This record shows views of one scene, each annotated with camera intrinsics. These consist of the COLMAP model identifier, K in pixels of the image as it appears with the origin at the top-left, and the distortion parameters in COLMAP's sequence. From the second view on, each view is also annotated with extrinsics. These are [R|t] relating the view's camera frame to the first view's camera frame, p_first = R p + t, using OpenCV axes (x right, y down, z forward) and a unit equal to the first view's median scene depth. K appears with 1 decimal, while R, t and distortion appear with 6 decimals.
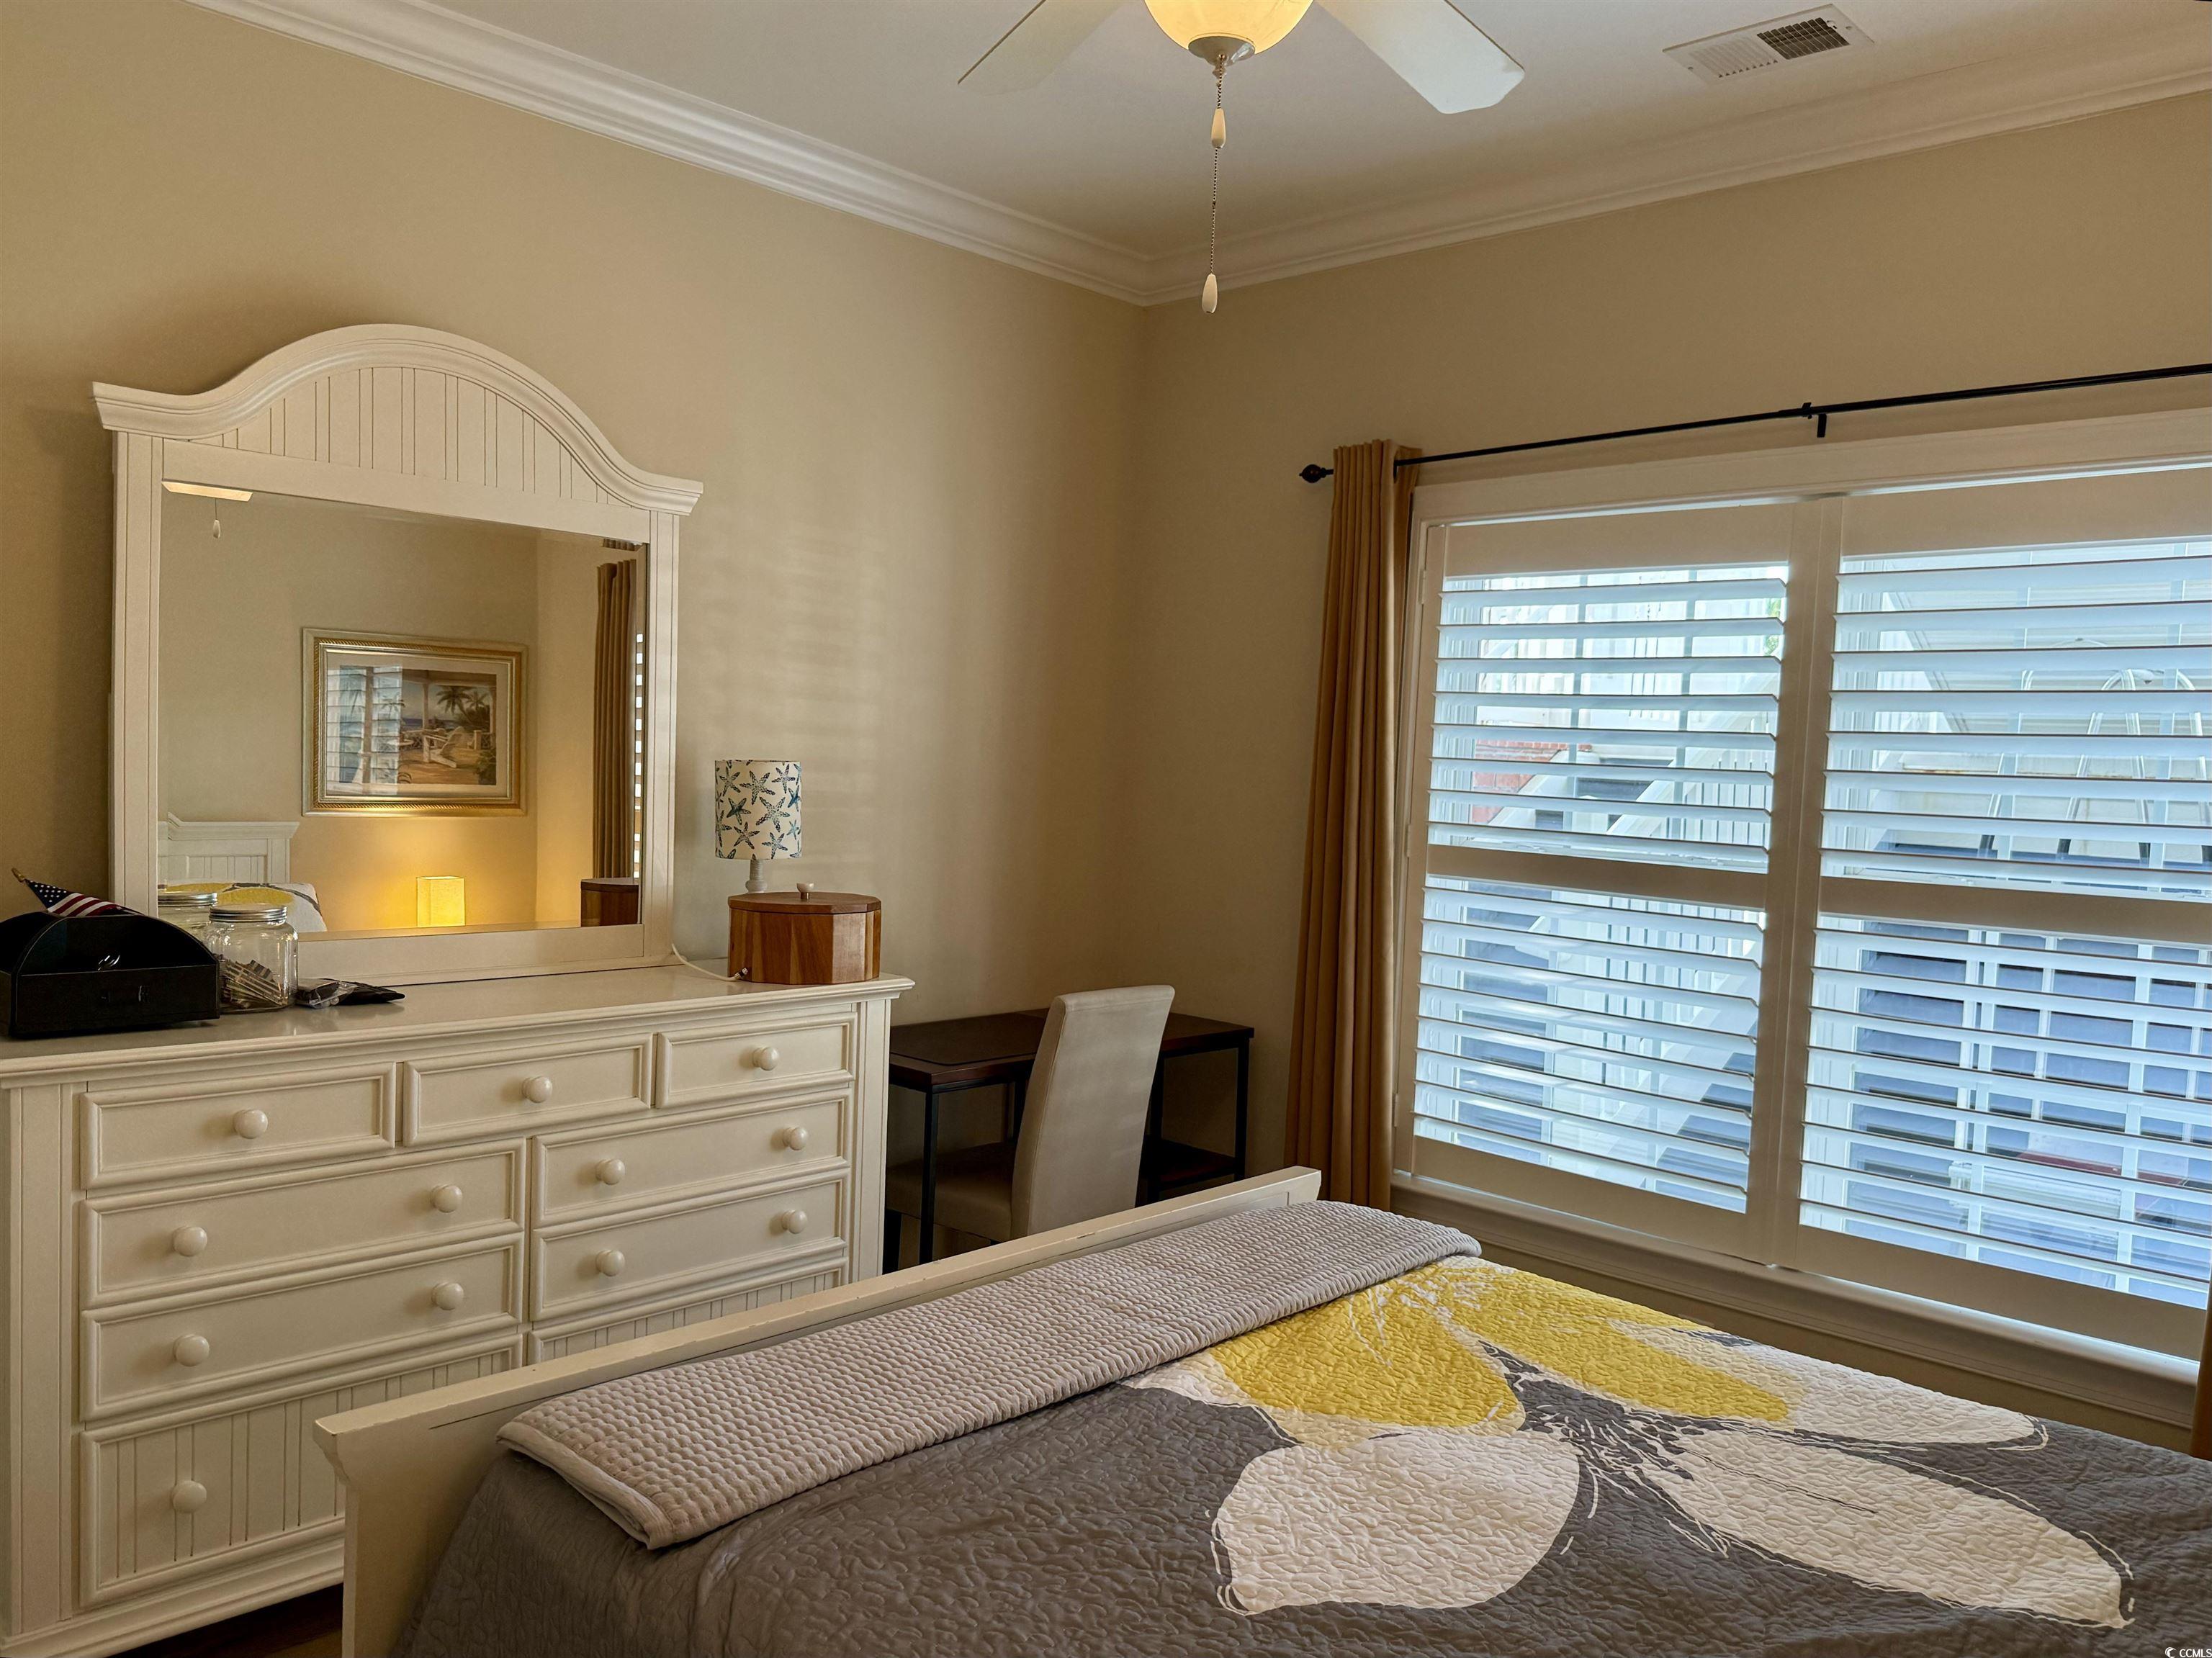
lens RADIAL K [[1687.0, 0, 1090.0], [0, 1687.0, 857.6], [0, 0, 1]] dist [0.120184, -0.241039]
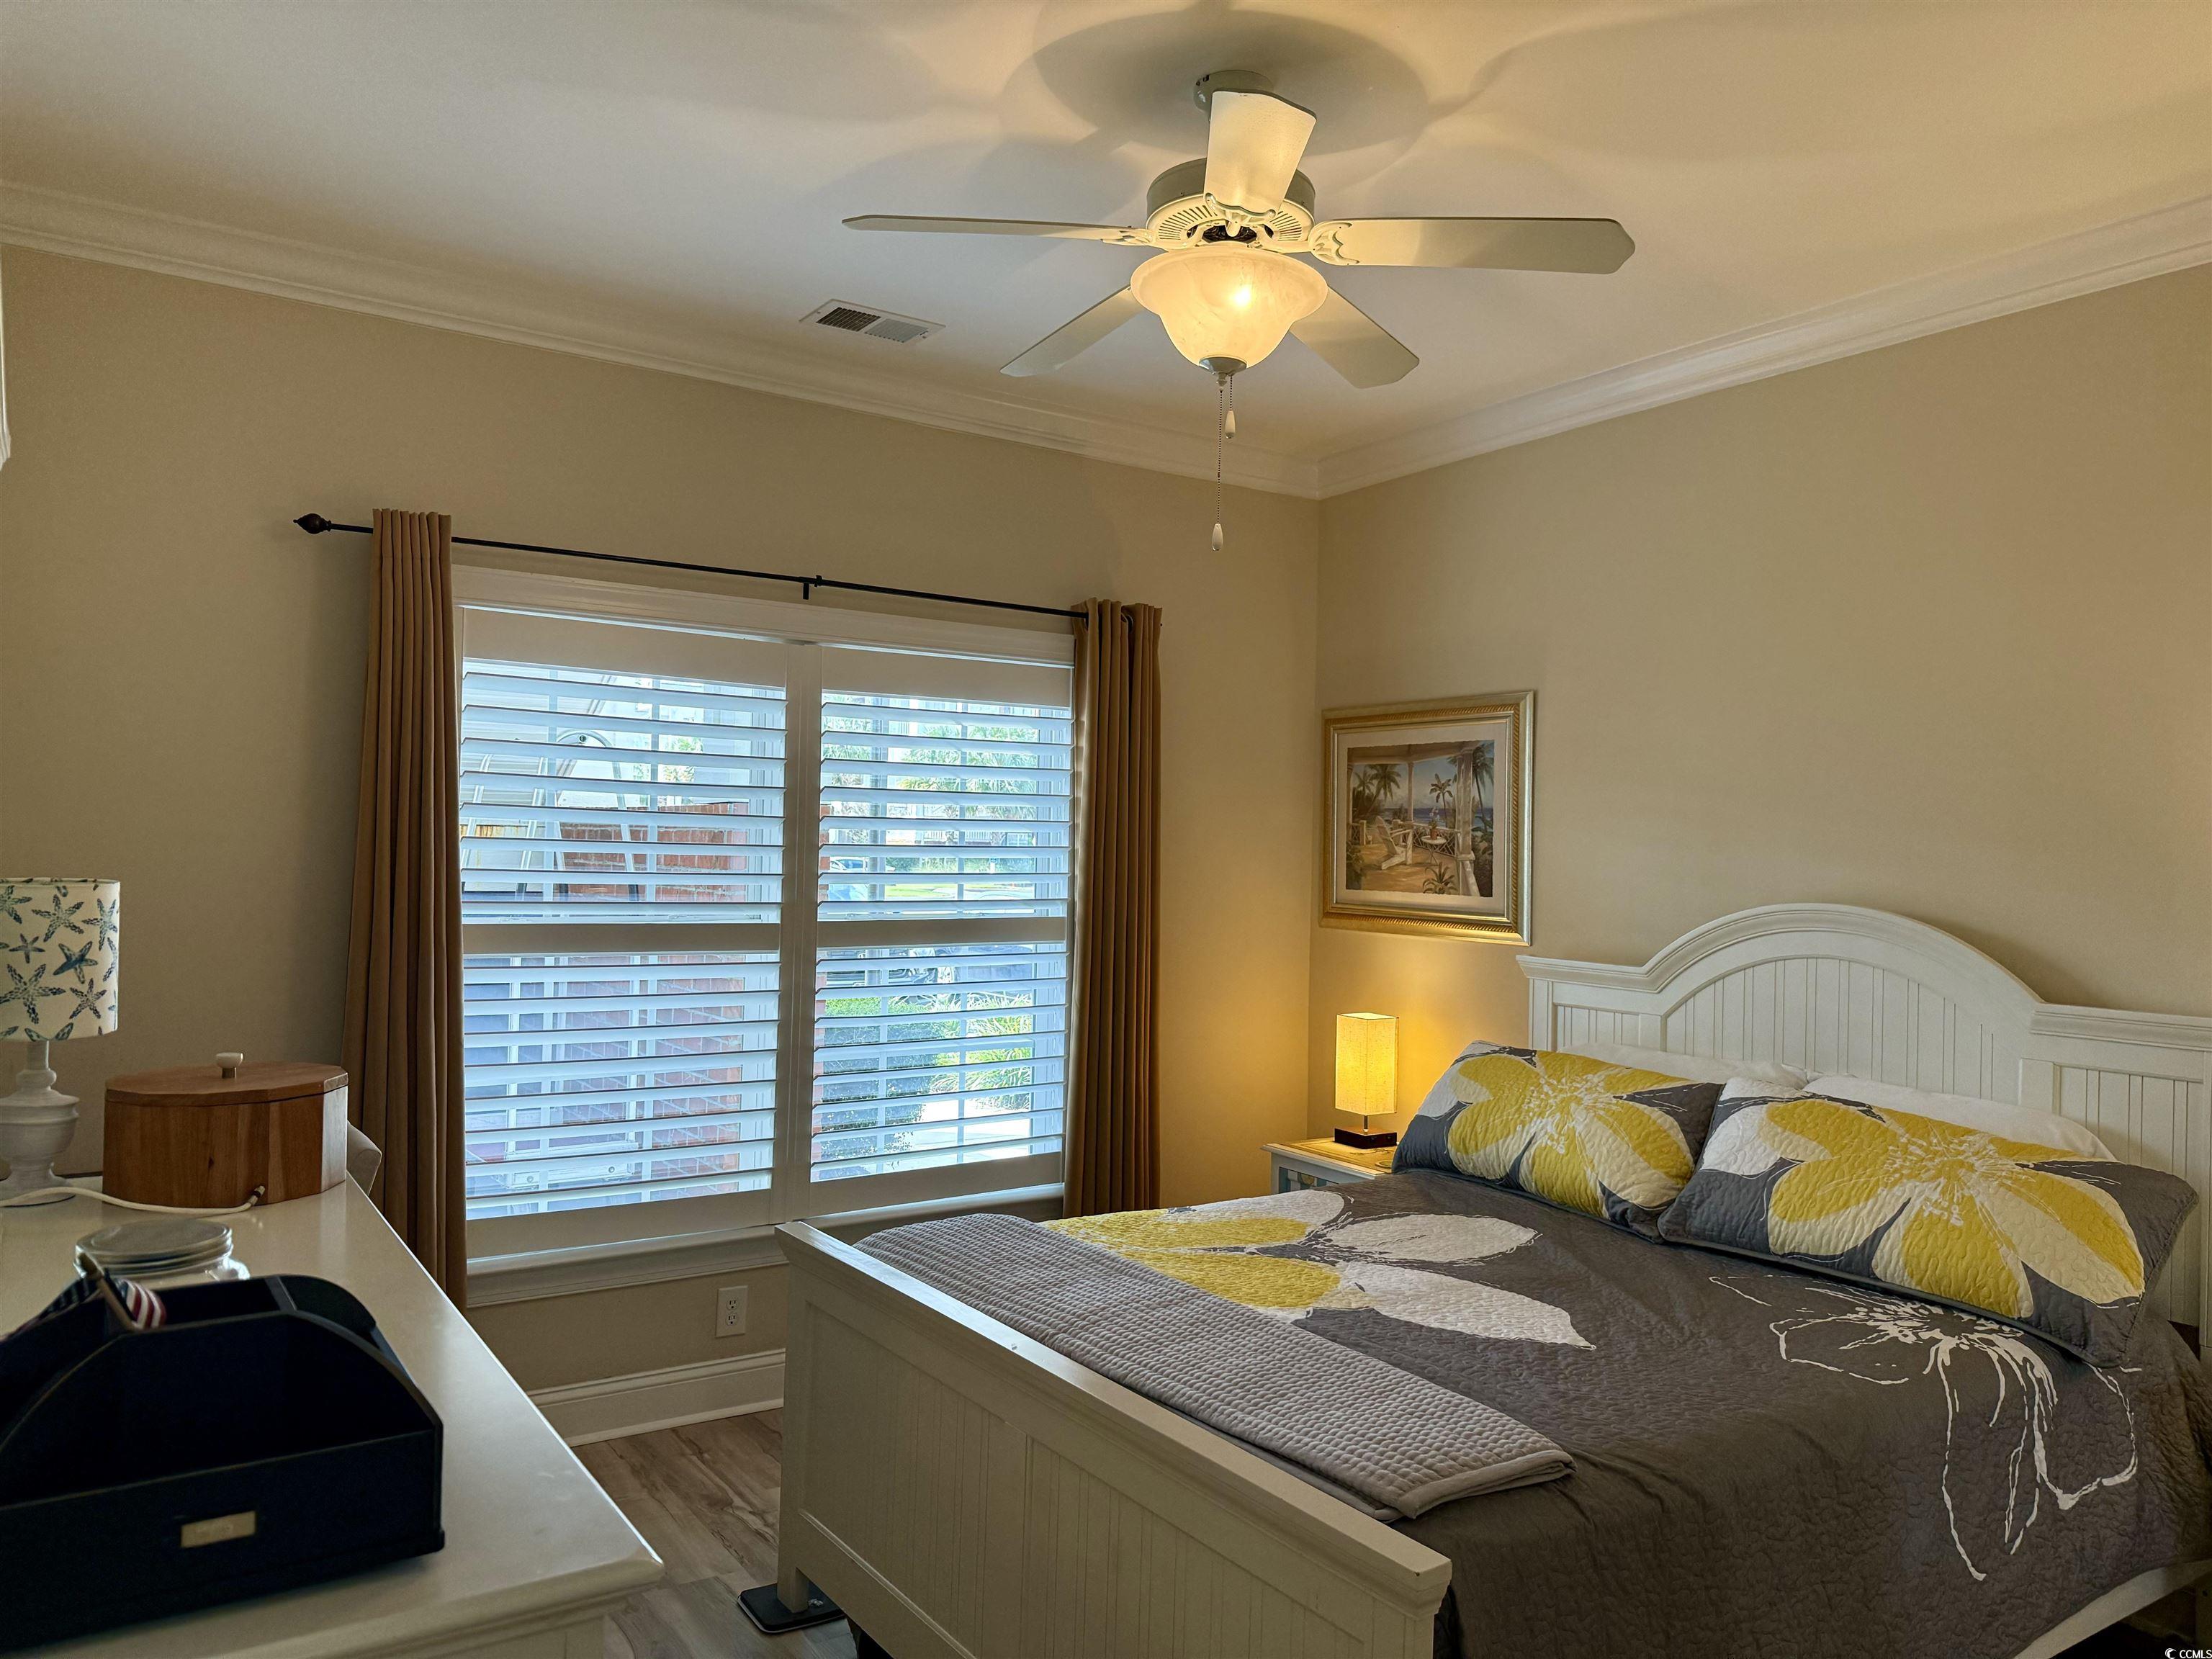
lens RADIAL K [[1535.2, 0, 1112.6], [0, 1535.2, 826.3], [0, 0, 1]] dist [0.101885, -0.165726]
pose [[0.203309, -0.023963, 0.978821, -0.822382], [0.047136, 0.998781, 0.014661, -0.080967], [-0.977979, 0.043157, 0.204191, 0.580751]]
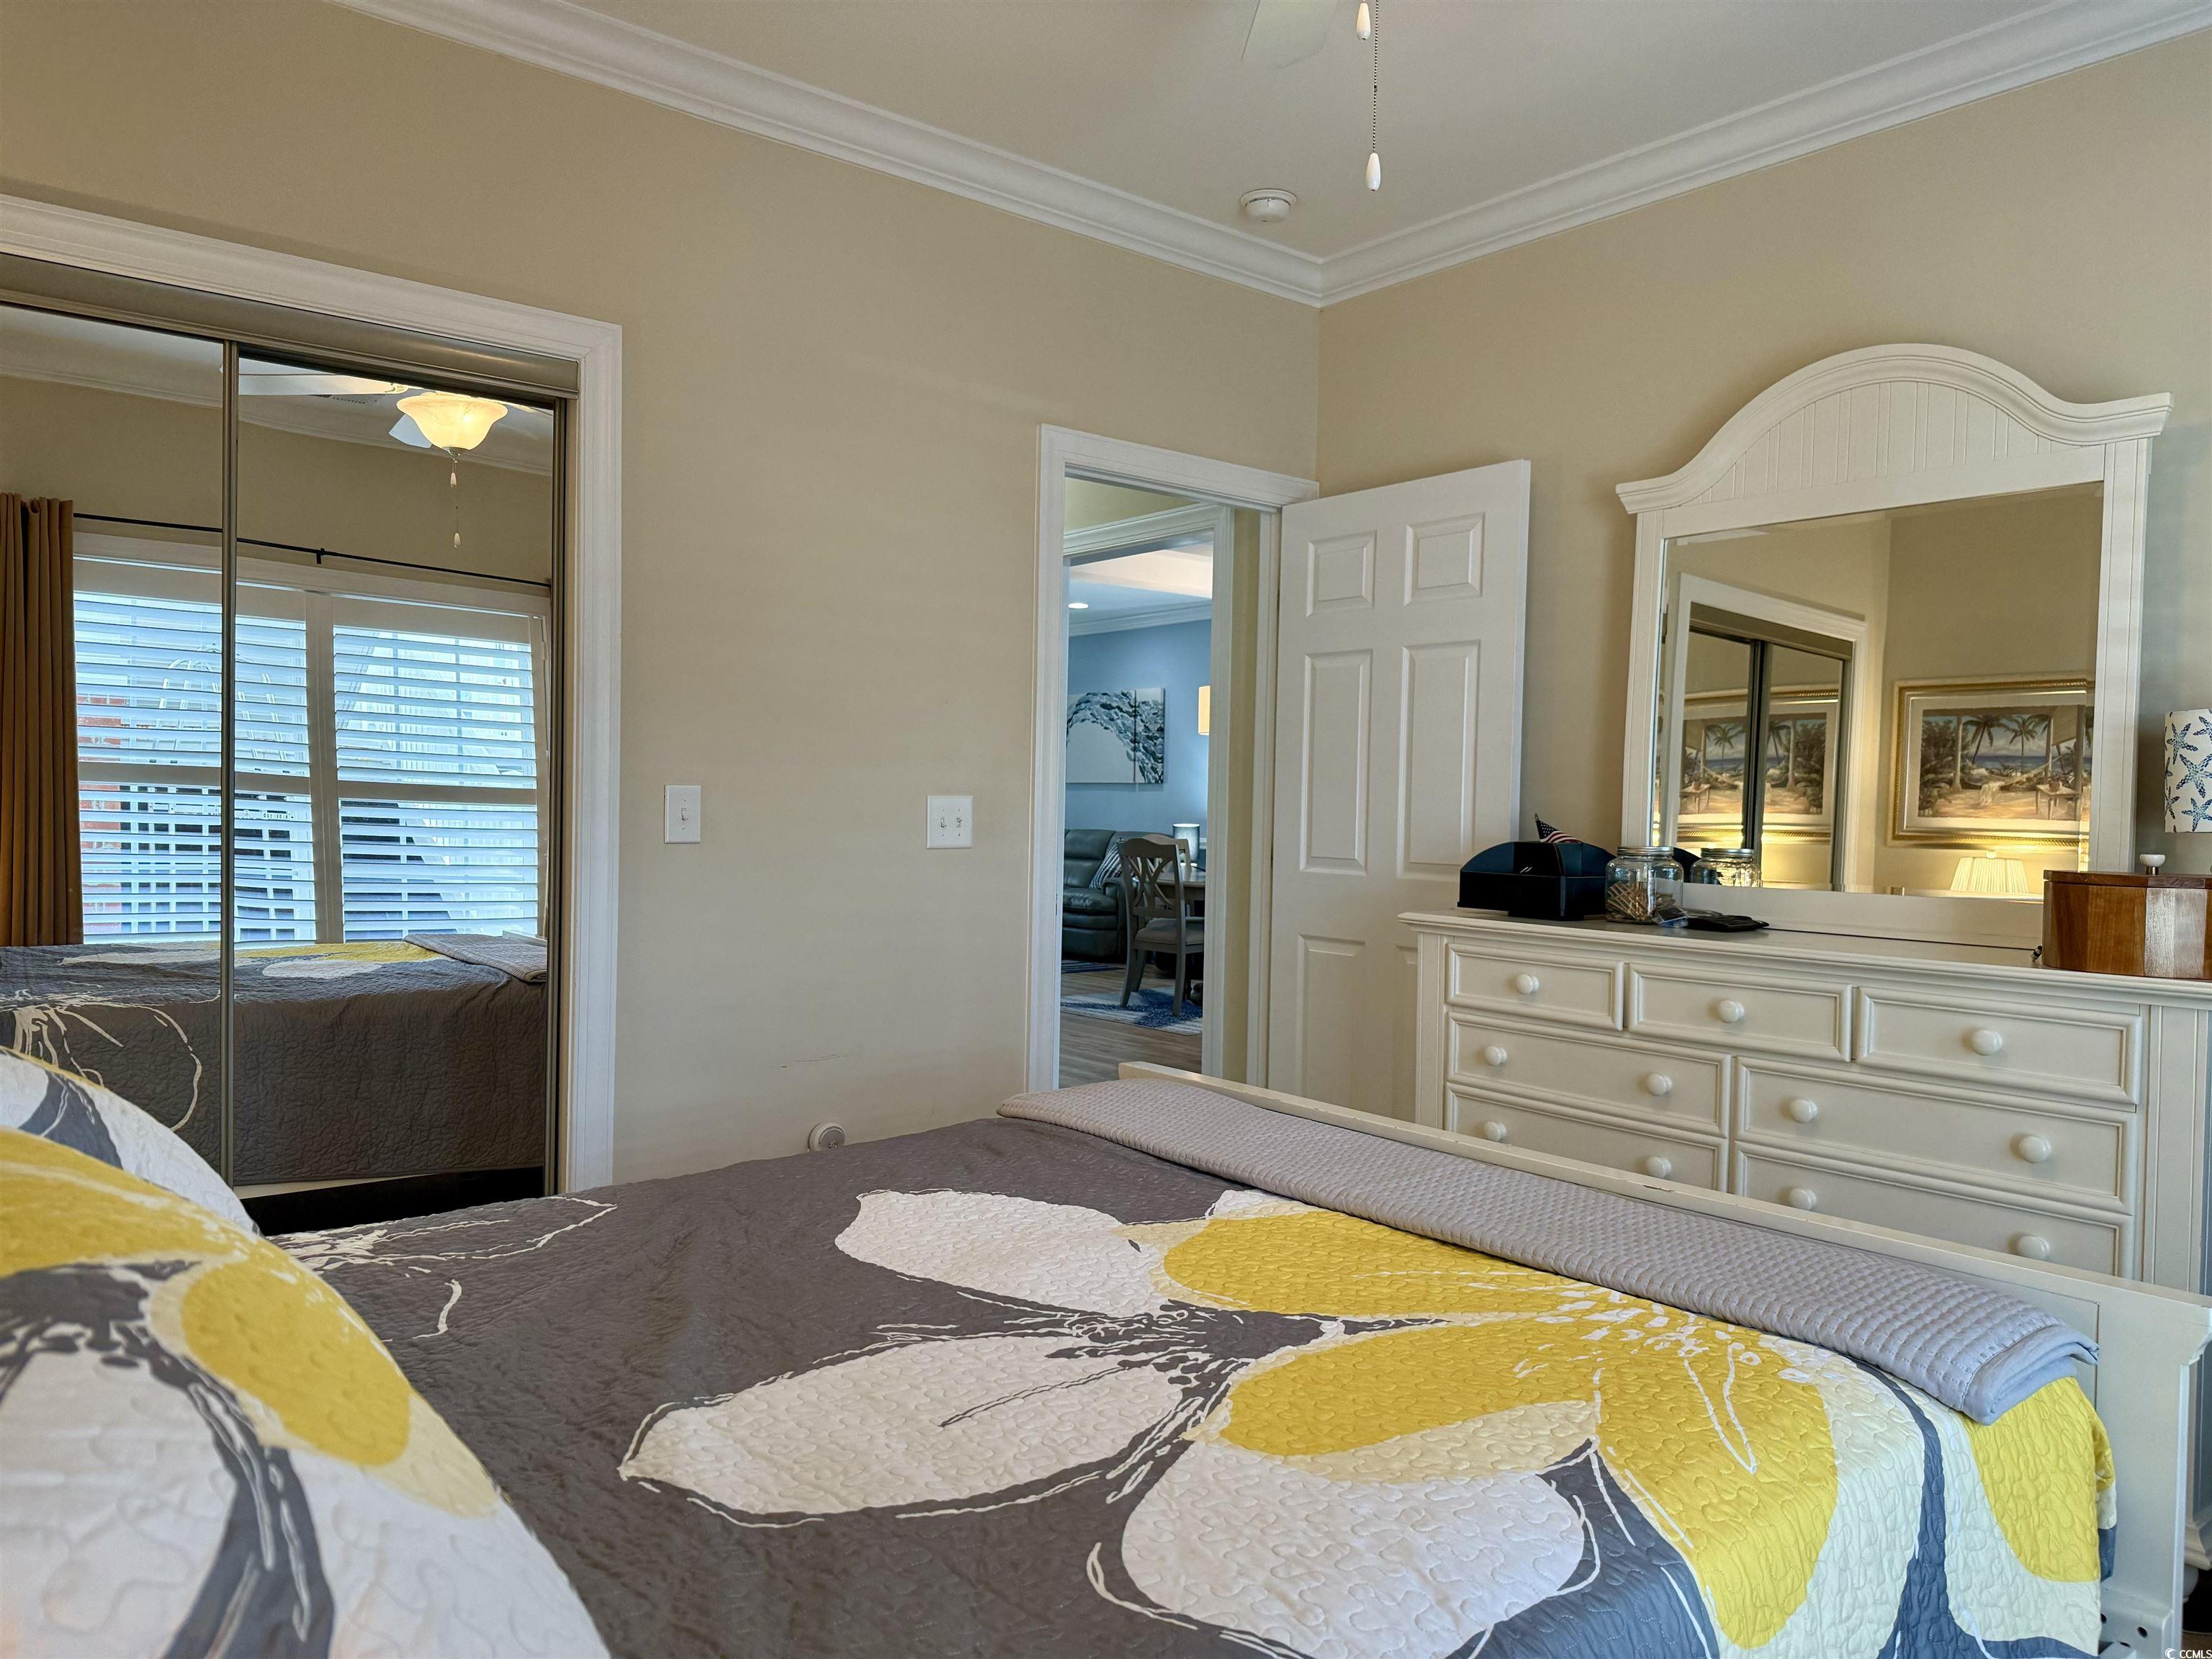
lens RADIAL K [[1535.2, 0, 1112.6], [0, 1535.2, 826.3], [0, 0, 1]] dist [0.101885, -0.165726]
pose [[-0.119185, -0.026711, -0.992513, 0.708004], [-0.087693, 0.996015, -0.016274, 0.065217], [0.988992, 0.085097, -0.121052, 0.687582]]
